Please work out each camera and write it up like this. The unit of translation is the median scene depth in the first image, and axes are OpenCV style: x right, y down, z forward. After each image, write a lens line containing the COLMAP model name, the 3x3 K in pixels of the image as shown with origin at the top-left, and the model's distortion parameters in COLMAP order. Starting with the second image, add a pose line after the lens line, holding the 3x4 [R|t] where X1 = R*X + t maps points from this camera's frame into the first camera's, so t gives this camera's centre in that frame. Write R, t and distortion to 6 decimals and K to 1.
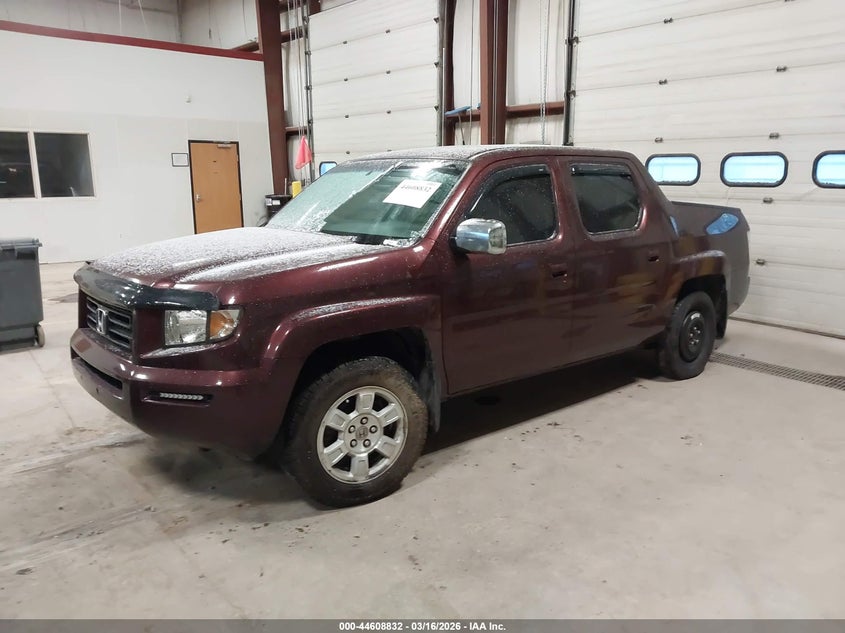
lens RADIAL K [[671.5, 0, 428.8], [0, 671.5, 316.5], [0, 0, 1]] dist [0.013913, -0.007431]
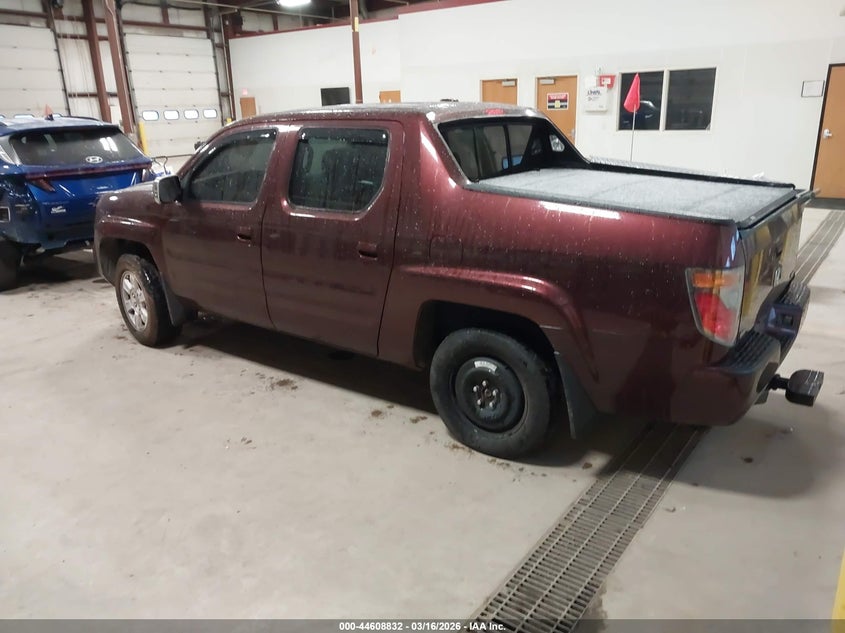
lens RADIAL K [[671.5, 0, 428.2], [0, 671.5, 313.8], [0, 0, 1]] dist [0.013913, -0.007431]
pose [[0.221217, 0.283347, -0.933155, 0.881222], [-0.175356, 0.952823, 0.247749, -0.179782], [0.959330, 0.108828, 0.260467, 0.696901]]
